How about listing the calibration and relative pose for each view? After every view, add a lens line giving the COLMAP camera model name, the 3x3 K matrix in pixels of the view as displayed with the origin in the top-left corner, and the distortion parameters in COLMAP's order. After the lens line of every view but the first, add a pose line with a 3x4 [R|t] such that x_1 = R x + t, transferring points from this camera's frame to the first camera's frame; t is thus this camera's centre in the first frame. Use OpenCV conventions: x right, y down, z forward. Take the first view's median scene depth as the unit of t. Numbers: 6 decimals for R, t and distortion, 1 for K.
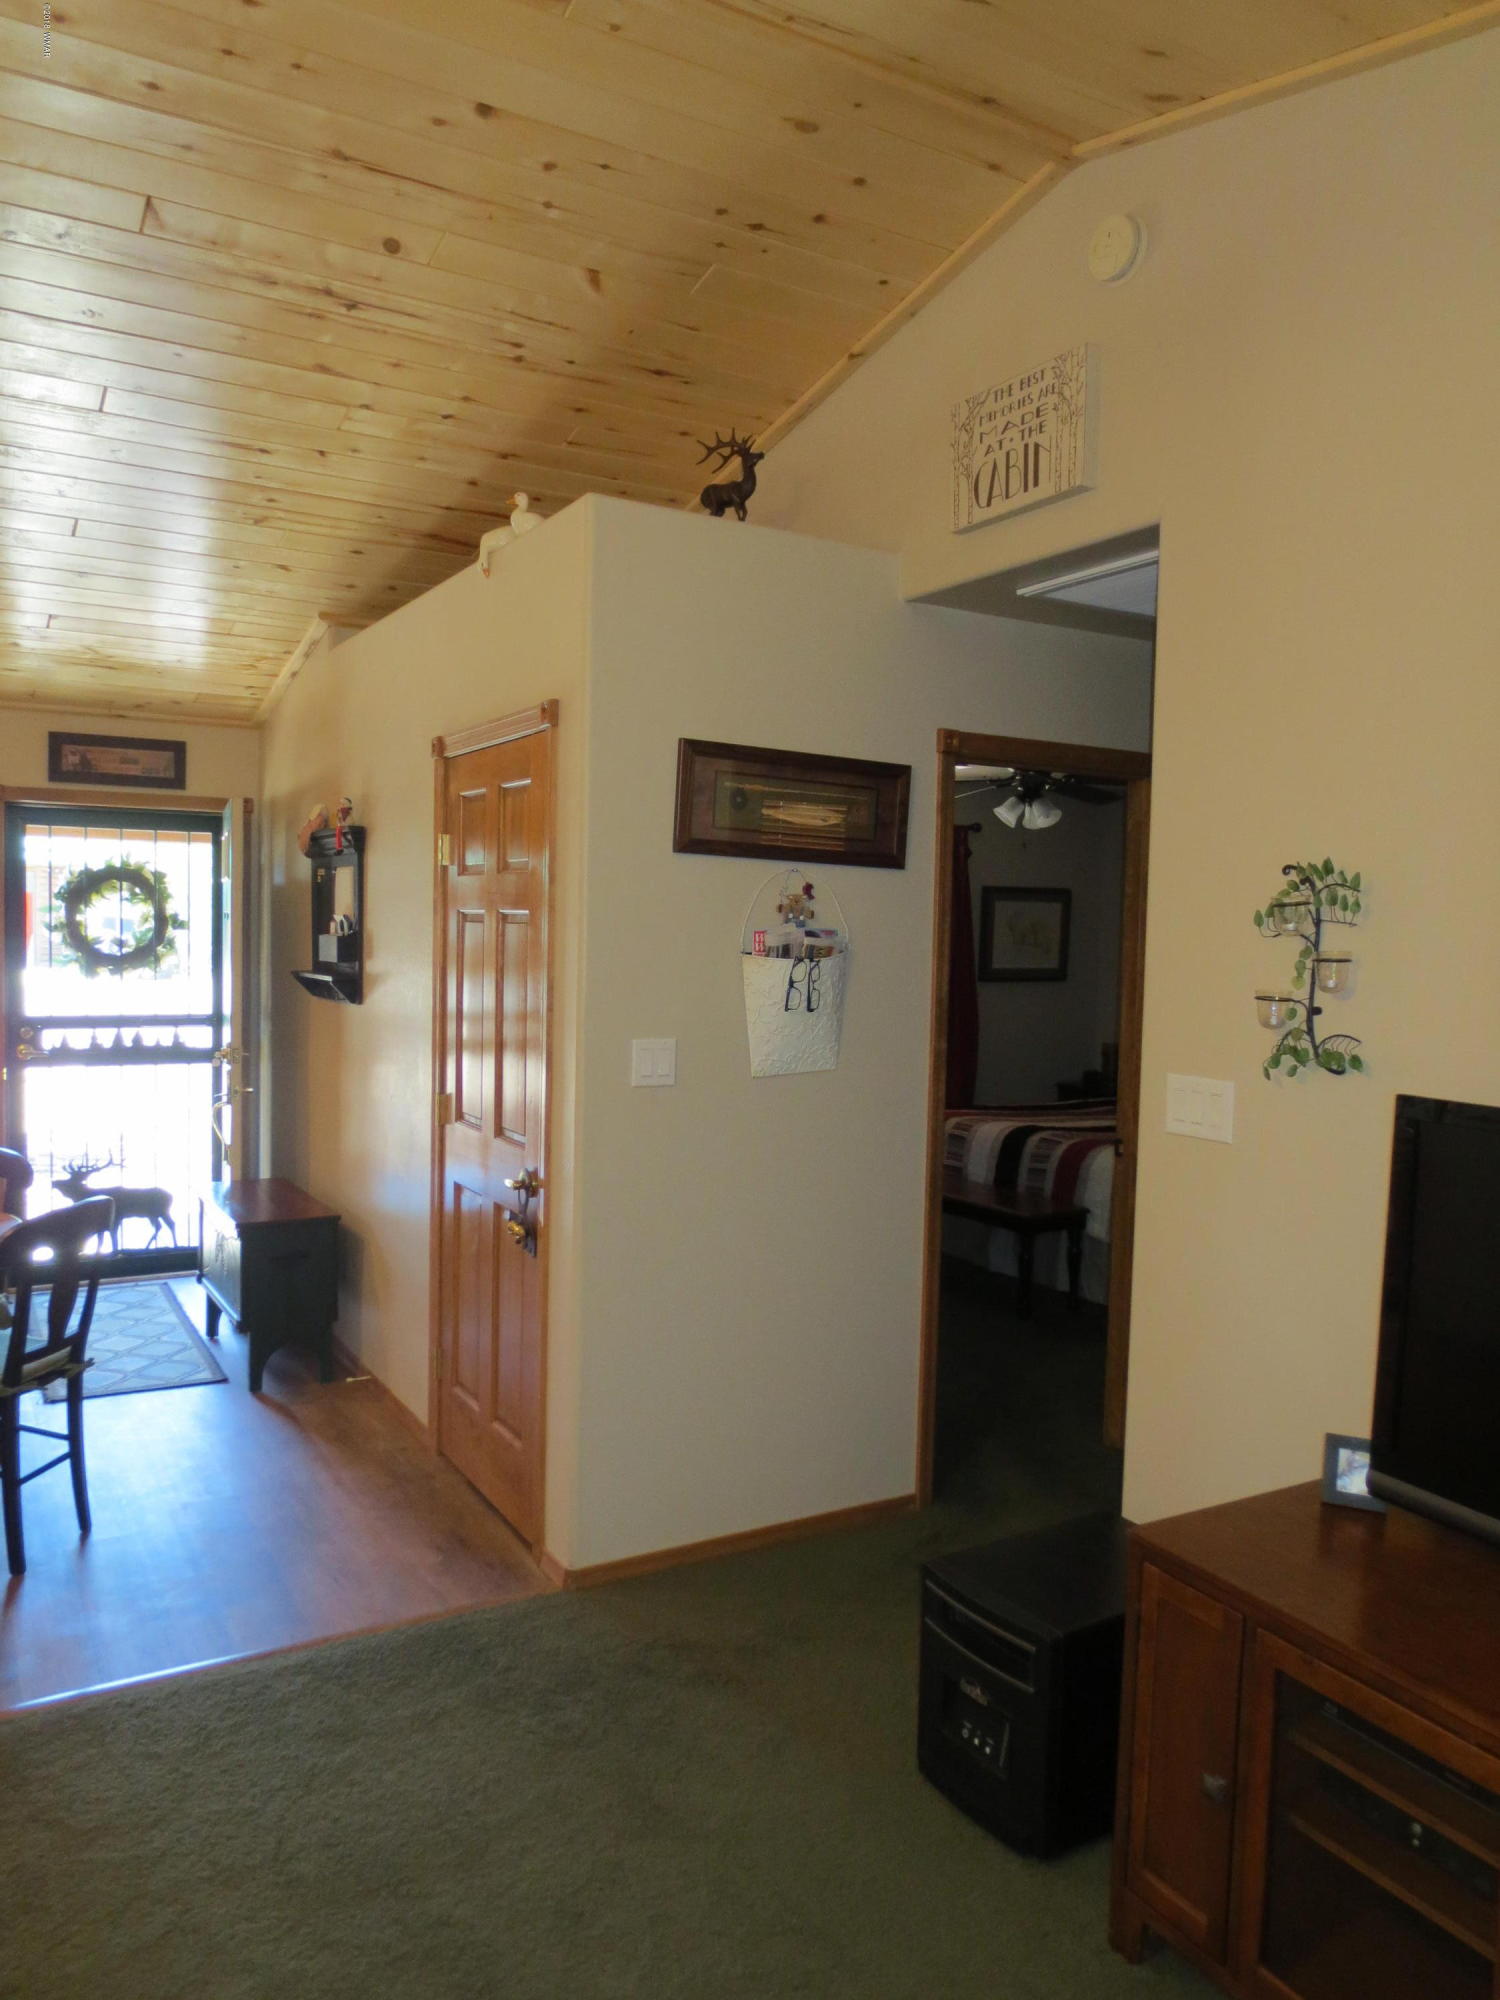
lens RADIAL K [[1449.5, 0, 754.7], [0, 1449.5, 1002.7], [0, 0, 1]] dist [-0.027015, 0.022546]
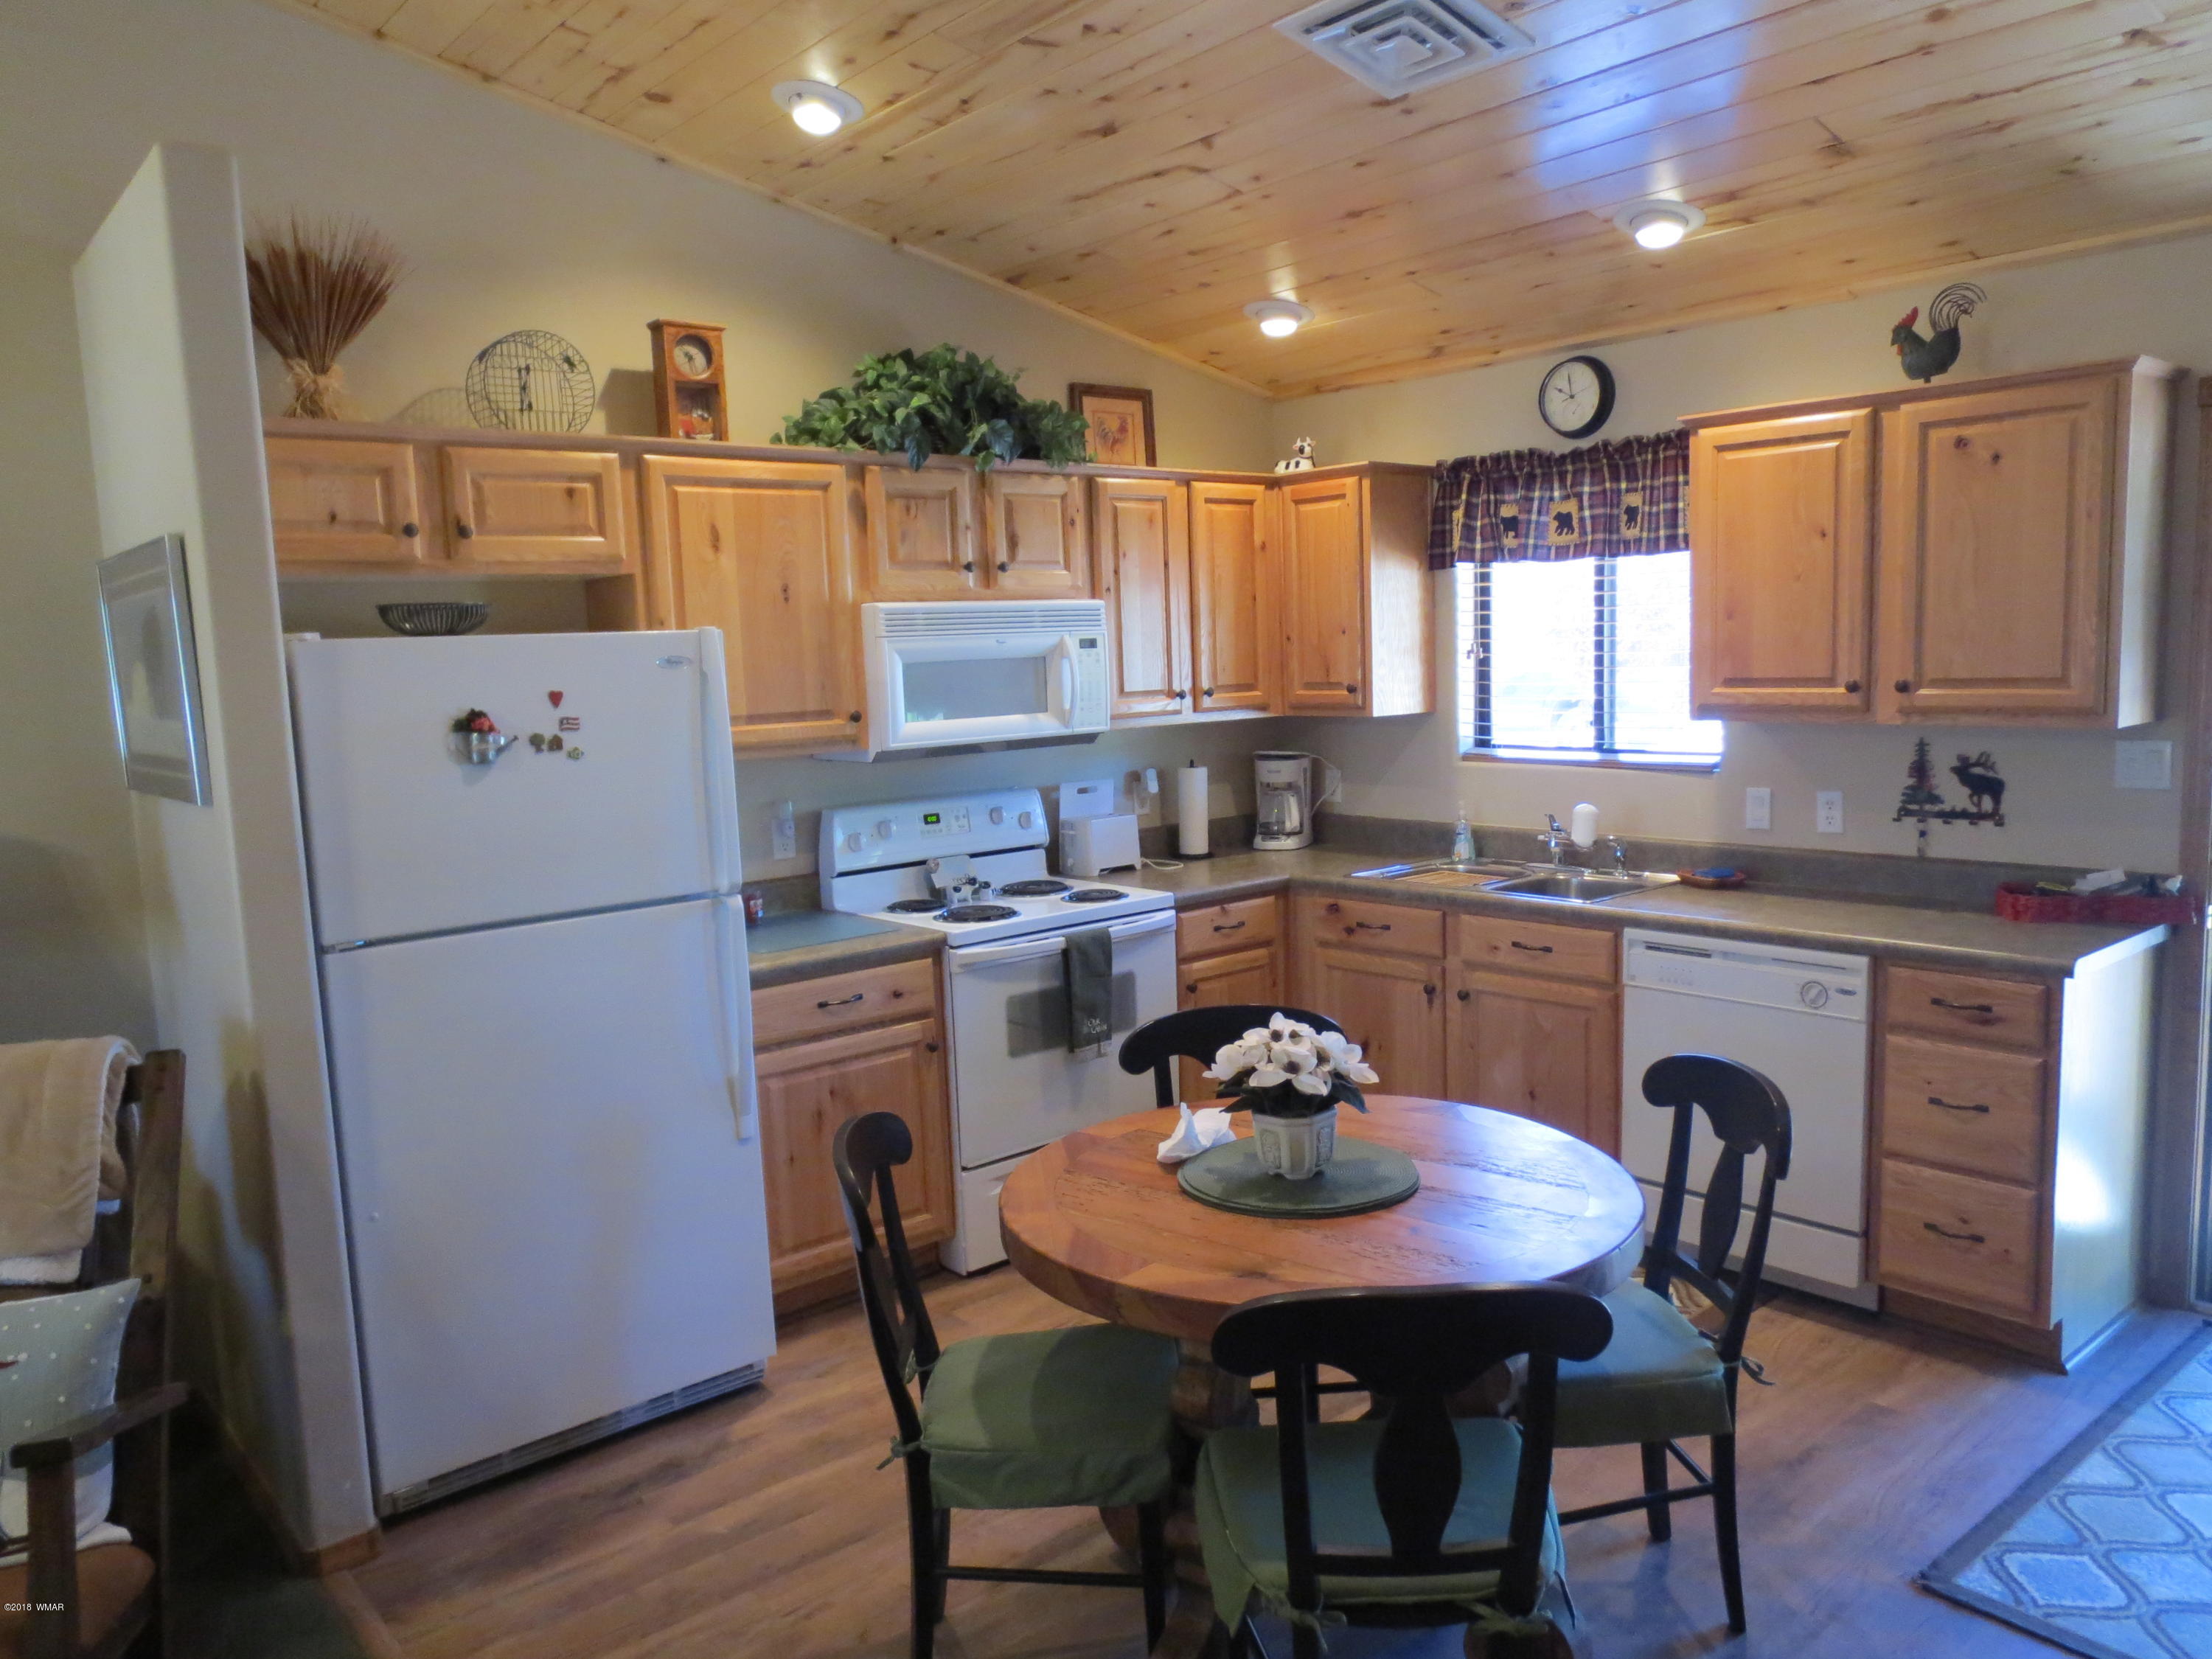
lens RADIAL K [[1603.1, 0, 1118.0], [0, 1603.1, 840.1], [0, 0, 1]] dist [-0.027015, 0.022546]
pose [[0.173359, 0.093217, -0.980437, -0.006879], [-0.020085, 0.995638, 0.091111, -0.026011], [0.984654, 0.003897, 0.174475, 0.490459]]
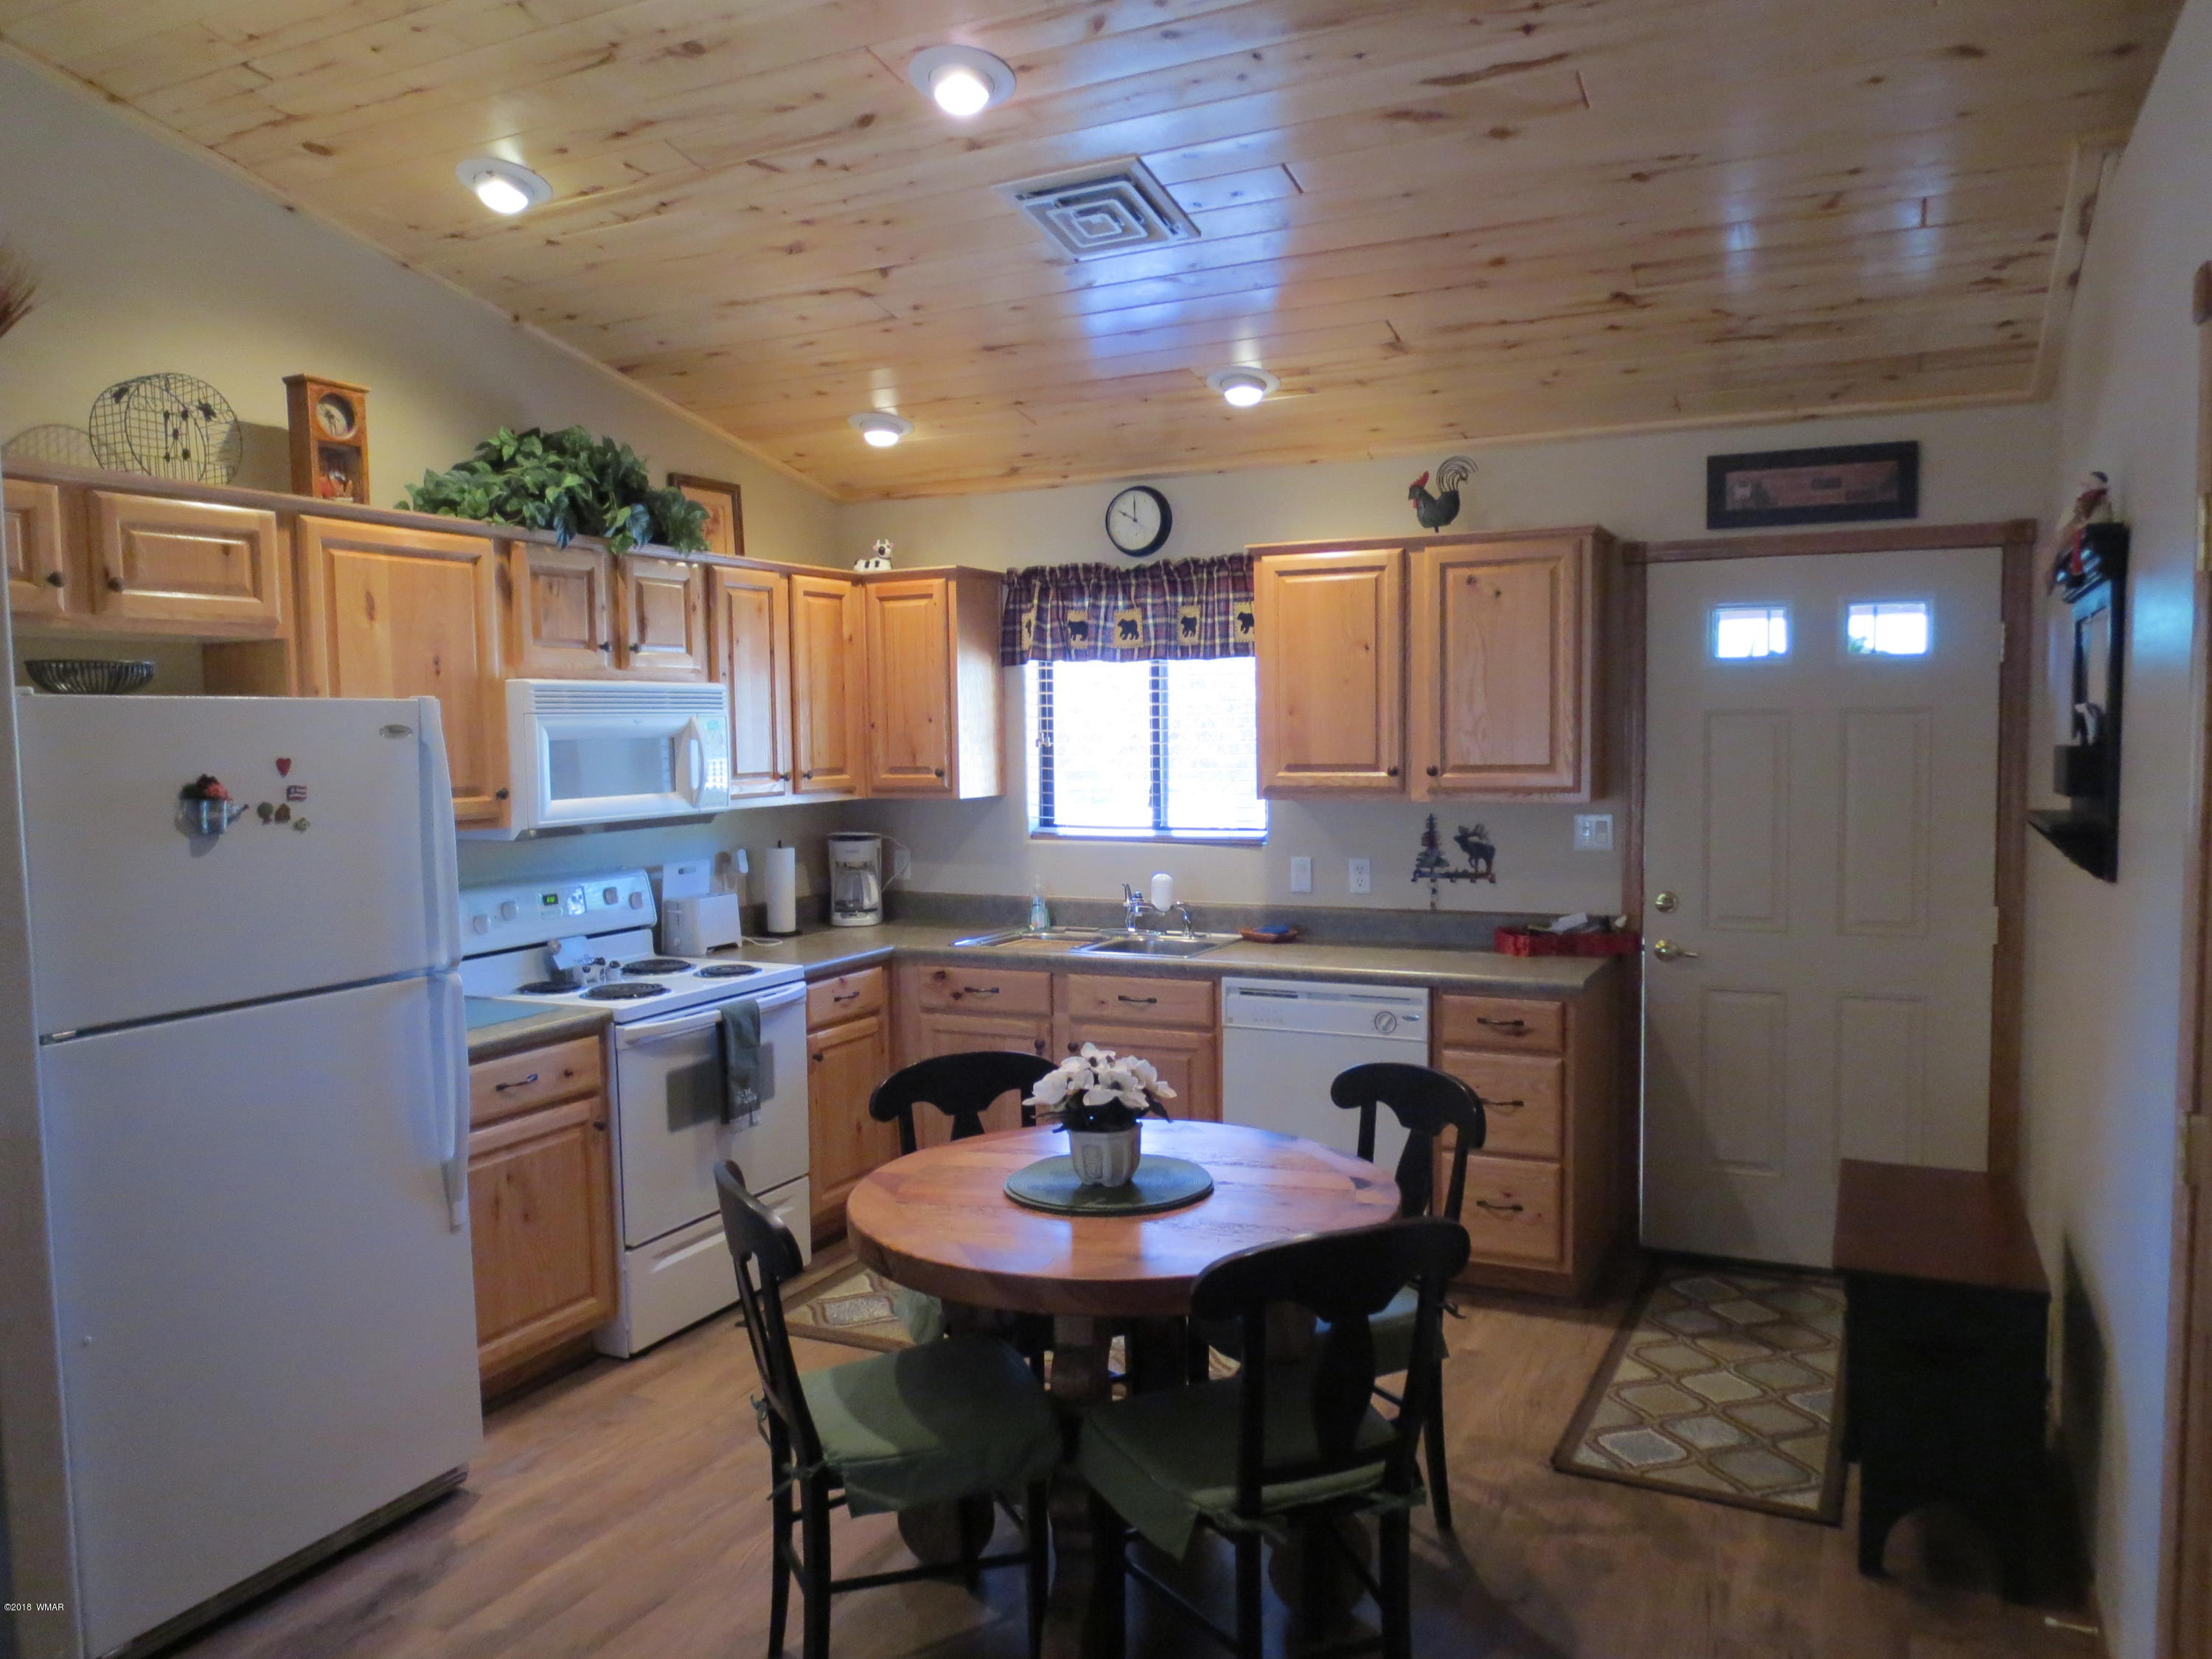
lens RADIAL K [[1603.1, 0, 1118.0], [0, 1603.1, 840.1], [0, 0, 1]] dist [-0.027015, 0.022546]
pose [[0.548246, 0.030424, -0.835764, -0.001622], [-0.023522, 0.999504, 0.020954, -0.014412], [0.835987, 0.008171, 0.548689, 0.346277]]
